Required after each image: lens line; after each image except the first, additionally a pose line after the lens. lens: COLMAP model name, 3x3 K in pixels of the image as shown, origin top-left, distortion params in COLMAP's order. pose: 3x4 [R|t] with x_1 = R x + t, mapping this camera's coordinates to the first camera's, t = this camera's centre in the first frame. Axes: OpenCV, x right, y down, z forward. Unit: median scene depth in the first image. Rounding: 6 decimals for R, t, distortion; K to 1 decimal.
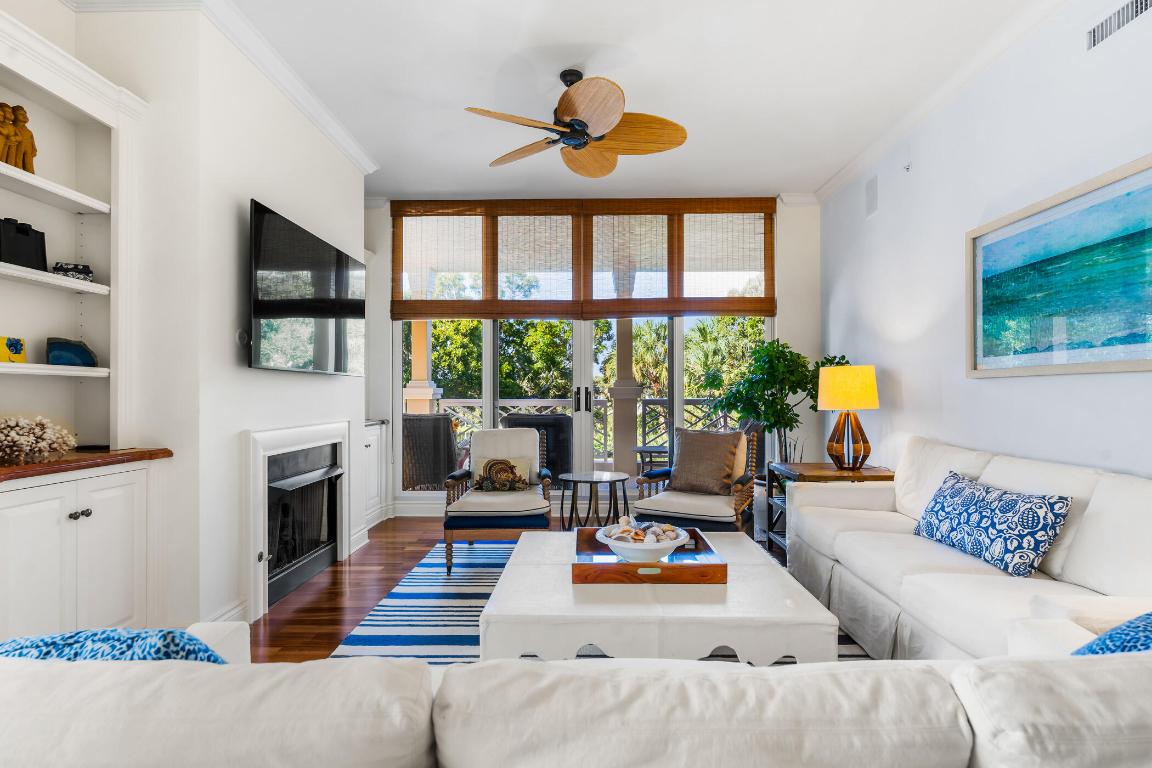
lens RADIAL K [[580.0, 0, 577.4], [0, 580.0, 390.5], [0, 0, 1]] dist [-0.000519, 0.000162]
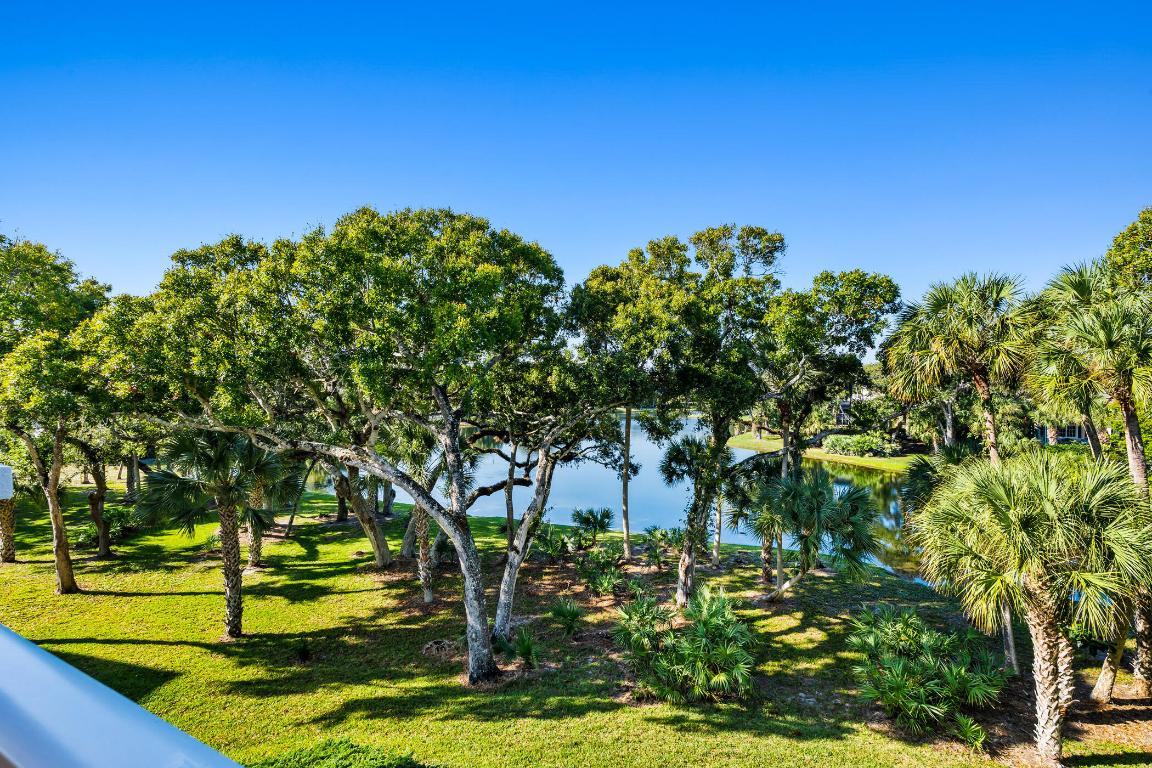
lens RADIAL K [[518.6, 0, 576.0], [0, 518.6, 384.0], [0, 0, 1]] dist [-0.002680, -0.000127]
pose [[0.898376, 0.001016, -0.439226, -0.097392], [0.003240, 0.999955, 0.008940, -0.061911], [0.439215, -0.009455, 0.898332, 2.015772]]
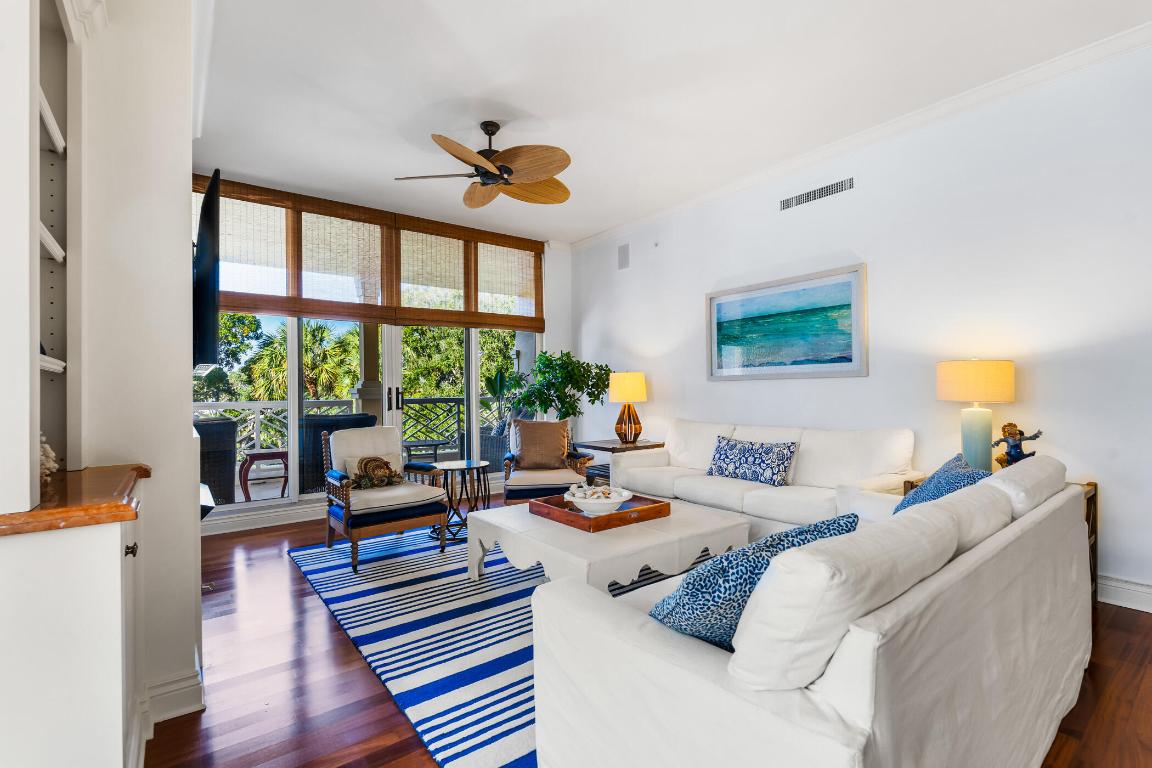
lens RADIAL K [[524.1, 0, 576.0], [0, 524.1, 384.0], [0, 0, 1]] dist [-0.000310, 0.000147]
pose [[0.783844, 0.001828, 0.620955, -0.479685], [0.006927, 0.999908, -0.011688, 0.002211], [-0.620919, 0.013463, 0.783759, 0.044209]]
